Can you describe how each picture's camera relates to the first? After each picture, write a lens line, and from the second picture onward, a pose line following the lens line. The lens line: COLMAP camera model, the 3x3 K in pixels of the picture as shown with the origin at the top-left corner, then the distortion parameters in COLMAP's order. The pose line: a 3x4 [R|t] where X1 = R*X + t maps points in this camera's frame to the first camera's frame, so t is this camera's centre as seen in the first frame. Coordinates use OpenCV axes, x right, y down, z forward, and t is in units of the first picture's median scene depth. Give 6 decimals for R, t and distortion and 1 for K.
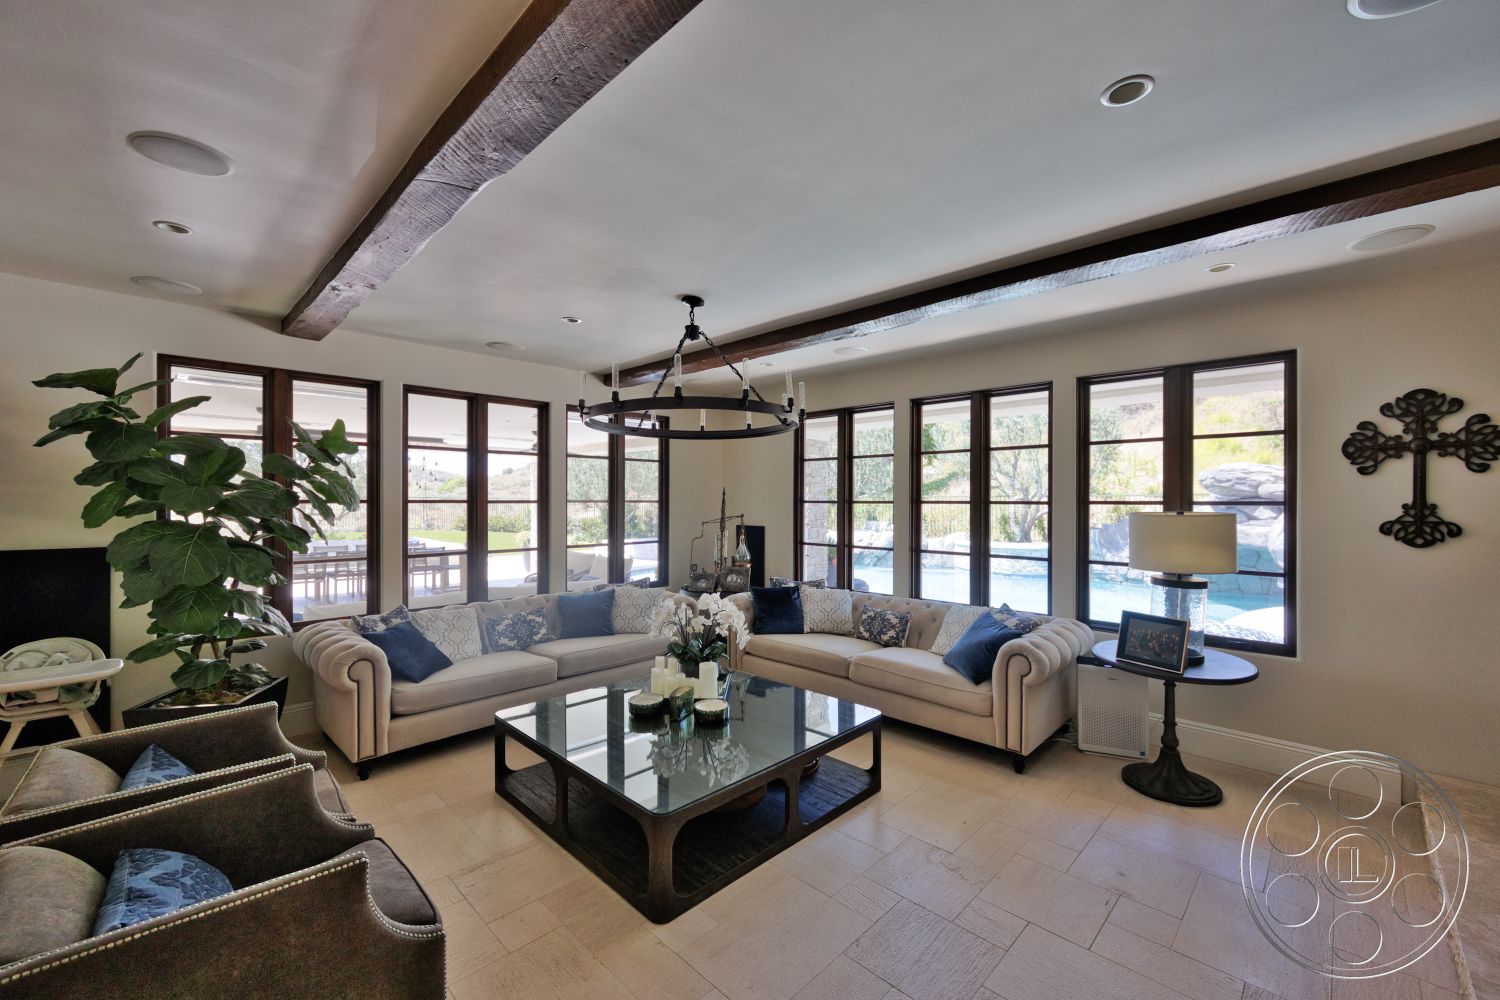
lens RADIAL K [[609.6, 0, 755.3], [0, 609.6, 499.7], [0, 0, 1]] dist [0.002497, 0.000184]
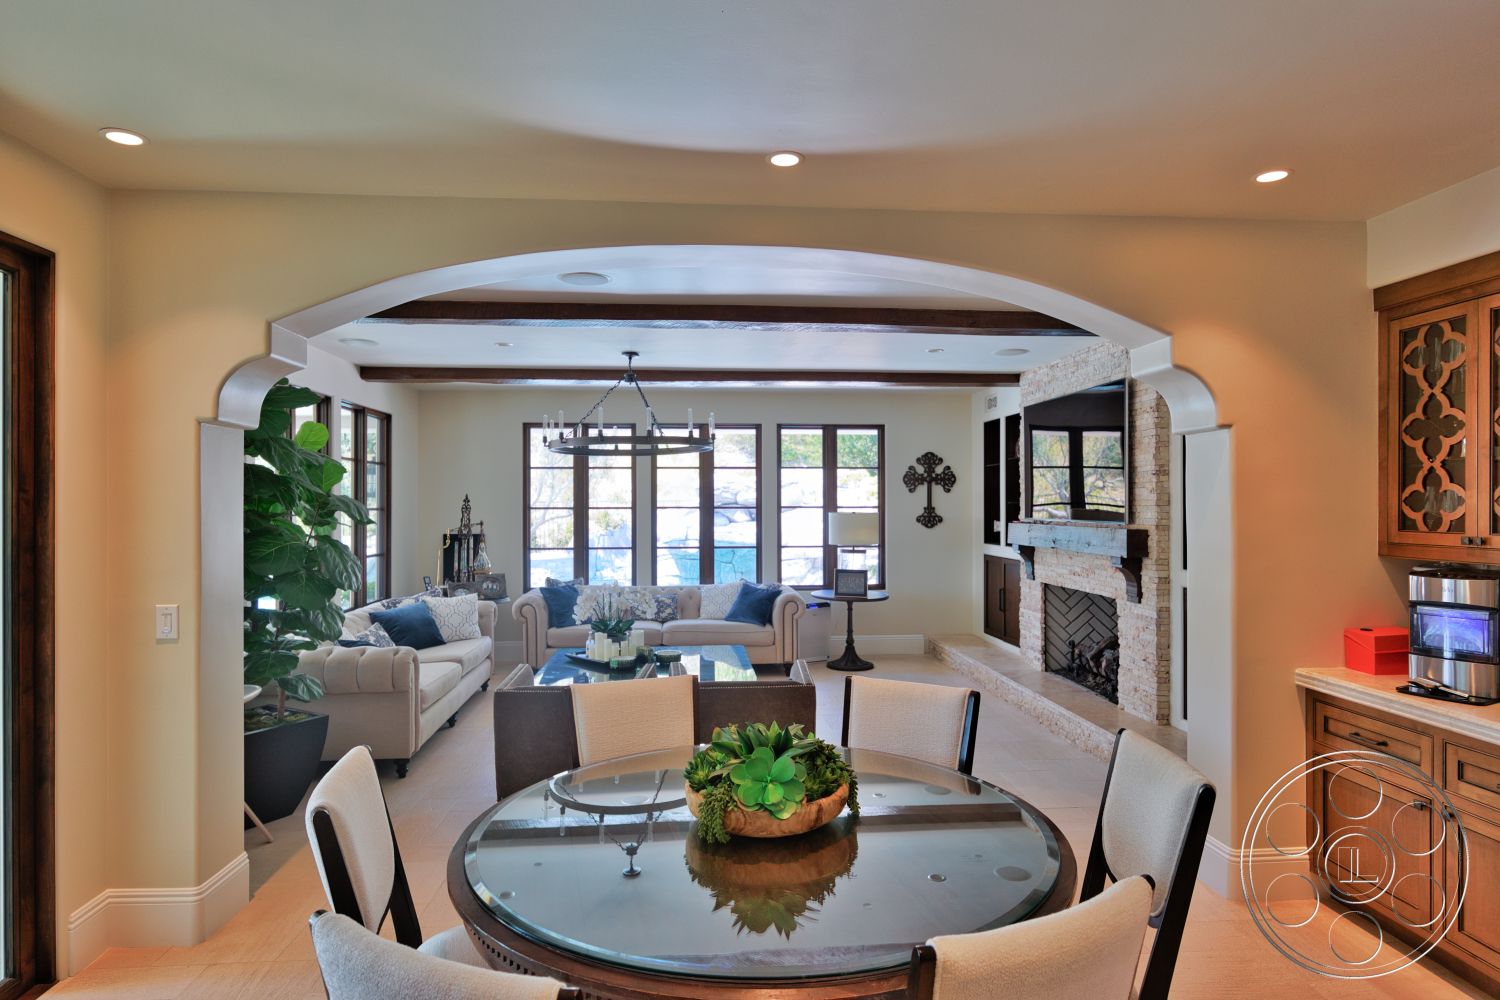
lens RADIAL K [[848.7, 0, 754.0], [0, 848.7, 505.2], [0, 0, 1]] dist [-0.024316, 0.001192]
pose [[0.657043, -0.002641, 0.753849, -1.417830], [0.003600, 0.999993, 0.000366, -0.002437], [-0.753845, 0.002474, 0.657048, -0.427546]]
